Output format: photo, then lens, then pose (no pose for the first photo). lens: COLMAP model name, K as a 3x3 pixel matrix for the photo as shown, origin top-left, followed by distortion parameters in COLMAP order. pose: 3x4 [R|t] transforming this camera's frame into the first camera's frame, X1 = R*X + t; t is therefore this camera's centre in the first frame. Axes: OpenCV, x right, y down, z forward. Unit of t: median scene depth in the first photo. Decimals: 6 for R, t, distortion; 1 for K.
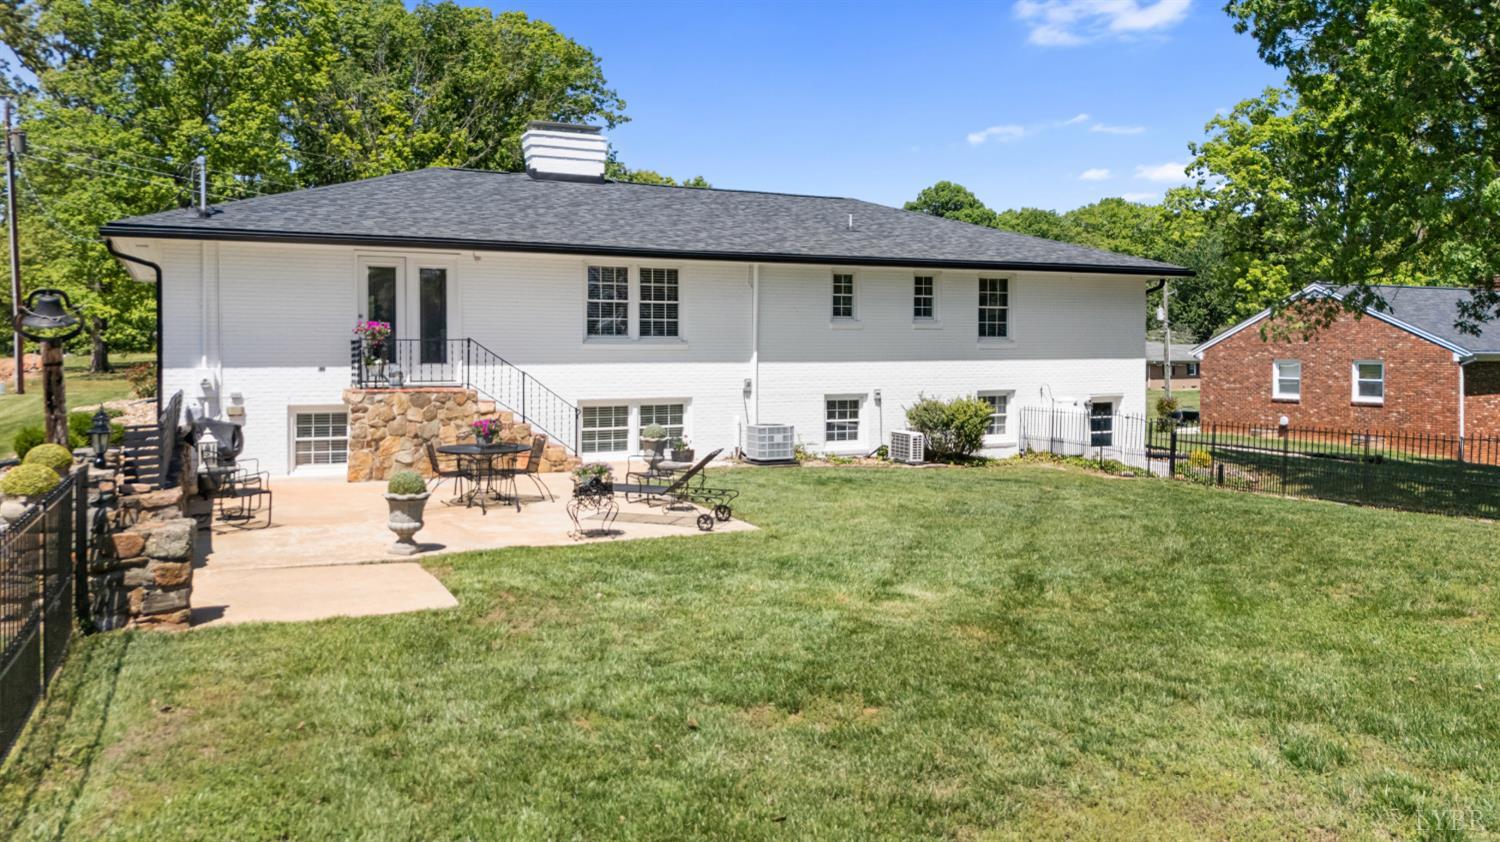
lens RADIAL K [[1085.7, 0, 752.9], [0, 1085.7, 387.2], [0, 0, 1]] dist [-0.000986, -0.000563]
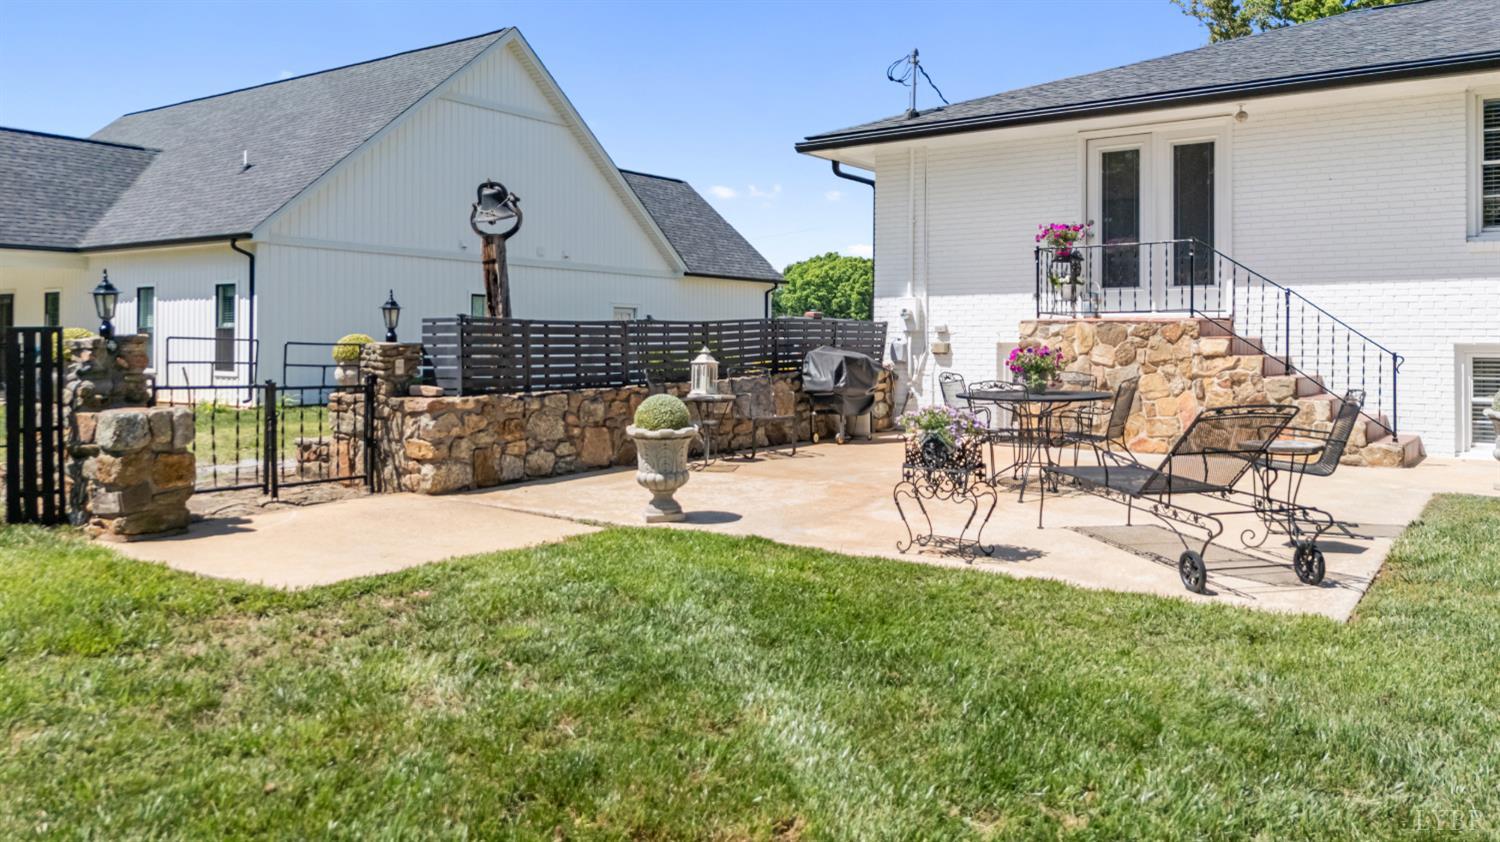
lens RADIAL K [[1080.2, 0, 747.9], [0, 1080.2, 329.6], [0, 0, 1]] dist [-0.001826, -0.001824]
pose [[0.468066, -0.008741, -0.883651, 0.145655], [-0.031305, 0.999159, -0.026466, 0.026693], [0.883139, 0.040050, 0.467398, 0.373182]]
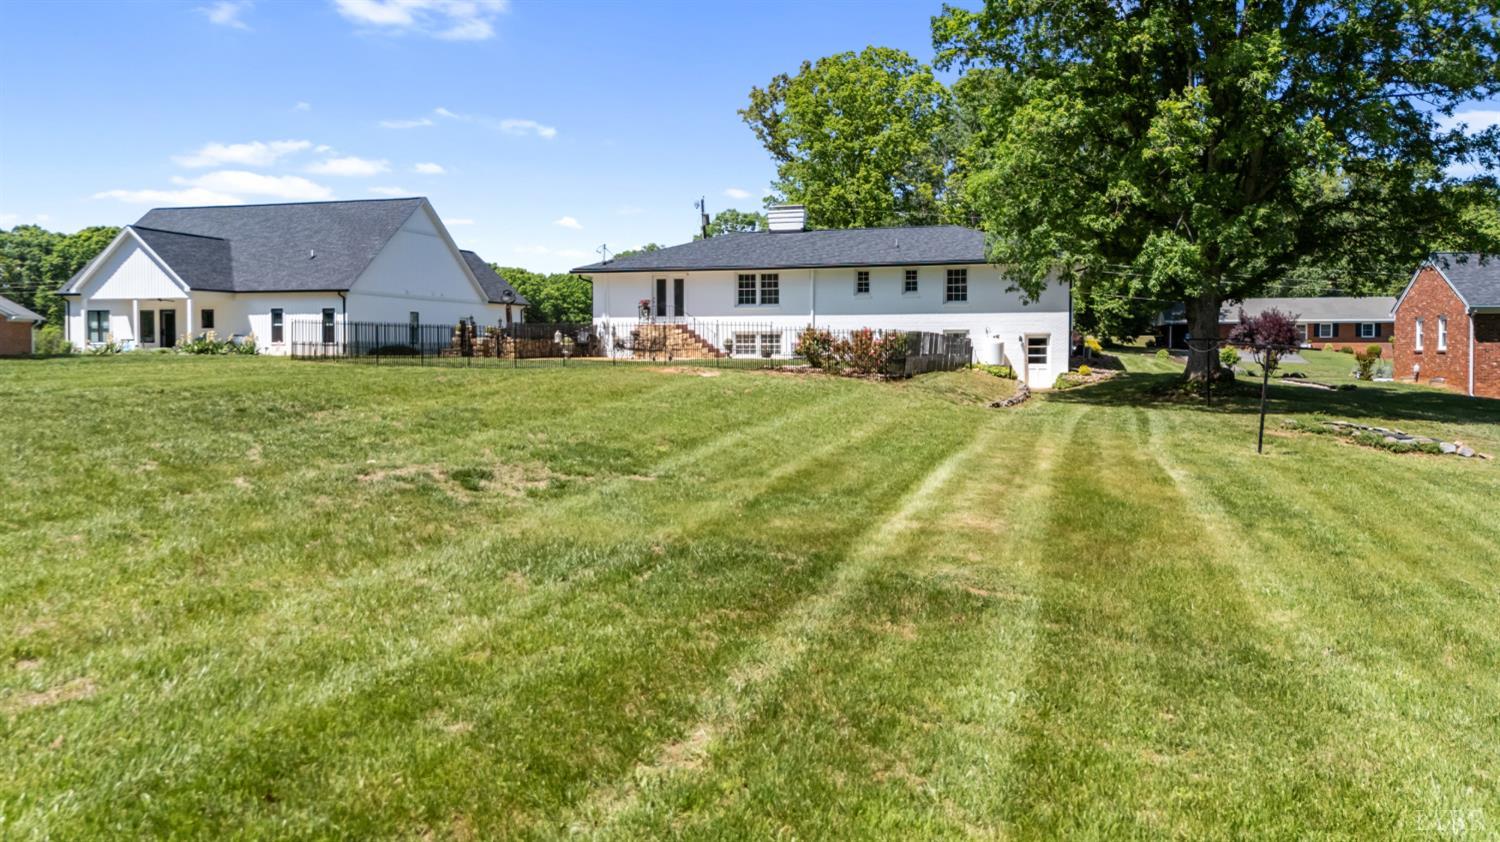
lens RADIAL K [[1046.9, 0, 750.0], [0, 1046.9, 421.0], [0, 0, 1]] dist [0.003117, -0.002108]
pose [[0.730885, 0.047718, -0.680830, 1.292917], [-0.024498, 0.998744, 0.043701, 0.096322], [0.682061, -0.015261, 0.731136, -0.592704]]
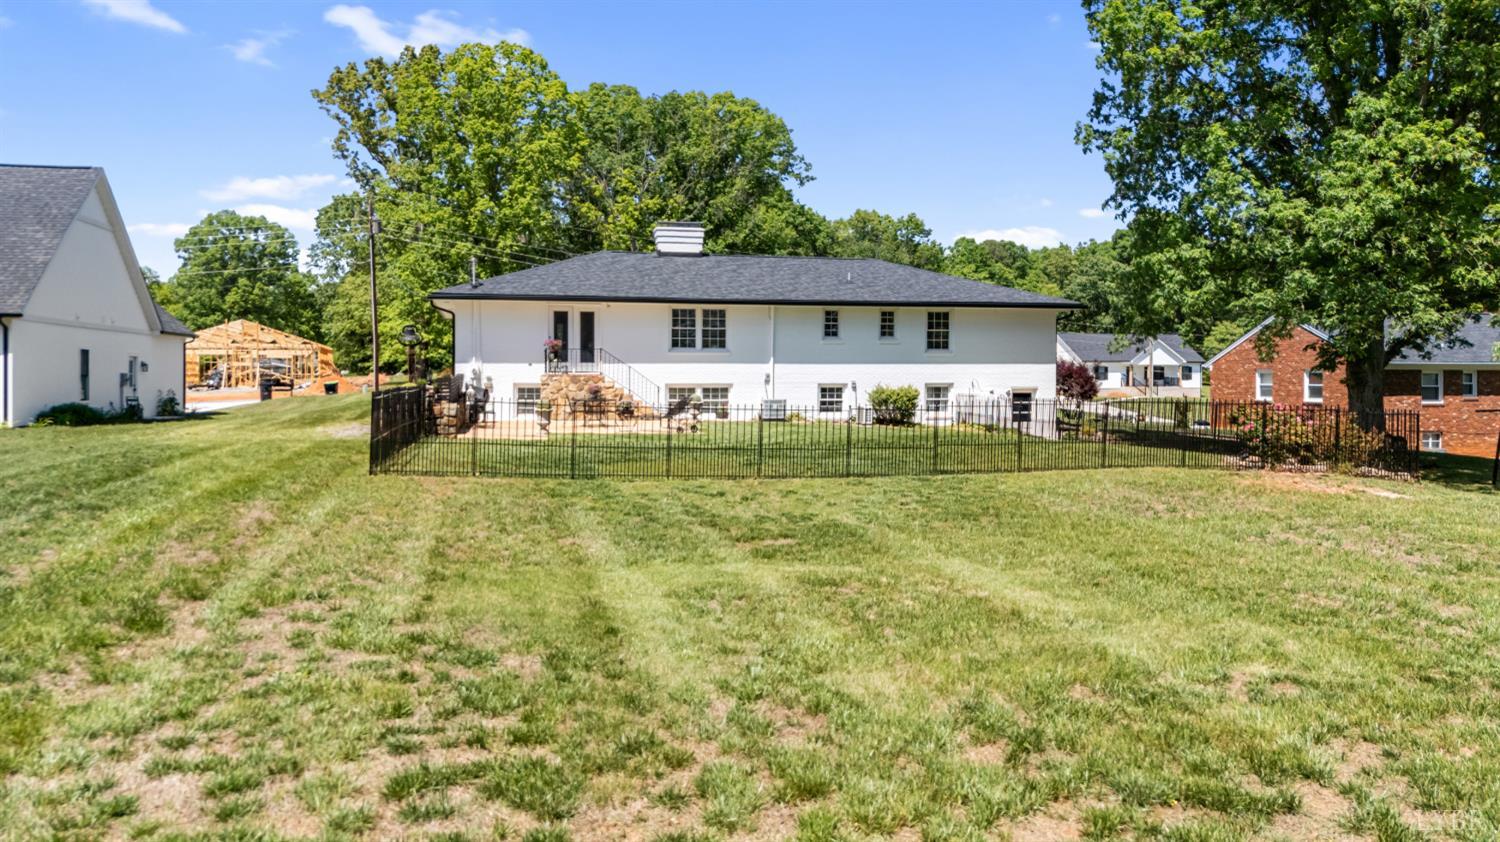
lens RADIAL K [[1046.9, 0, 750.0], [0, 1046.9, 421.0], [0, 0, 1]] dist [0.003117, -0.002108]
pose [[0.972169, 0.012400, -0.233952, 0.340624], [-0.010287, 0.999895, 0.010252, 0.048814], [0.234054, -0.007560, 0.972194, -0.583772]]
